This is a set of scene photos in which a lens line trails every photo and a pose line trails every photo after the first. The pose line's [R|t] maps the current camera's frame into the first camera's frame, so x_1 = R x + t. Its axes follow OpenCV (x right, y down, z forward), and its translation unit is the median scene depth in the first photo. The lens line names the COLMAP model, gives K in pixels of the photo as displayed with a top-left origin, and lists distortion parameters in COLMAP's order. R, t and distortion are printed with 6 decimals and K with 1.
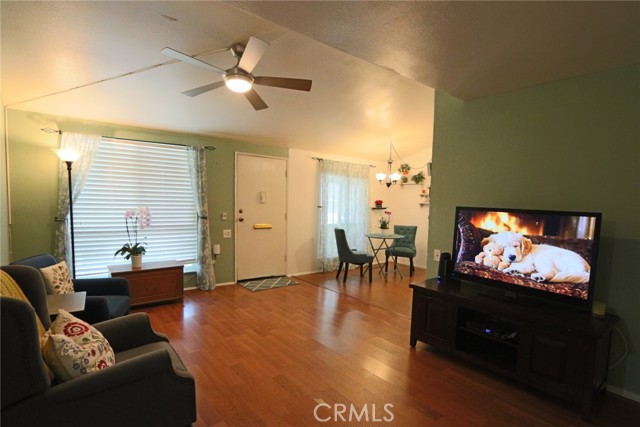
lens RADIAL K [[331.0, 0, 323.4], [0, 331.0, 225.7], [0, 0, 1]] dist [-0.015171, -0.000608]
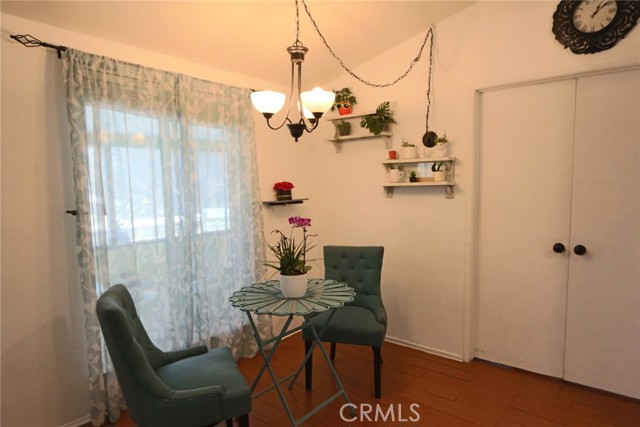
lens RADIAL K [[395.1, 0, 323.7], [0, 395.1, 222.4], [0, 0, 1]] dist [-0.015692, 0.001160]
pose [[0.979091, -0.060408, 0.194249, 0.275615], [0.056237, 0.998054, 0.026919, -0.088405], [-0.195497, -0.015432, 0.980583, 1.203634]]
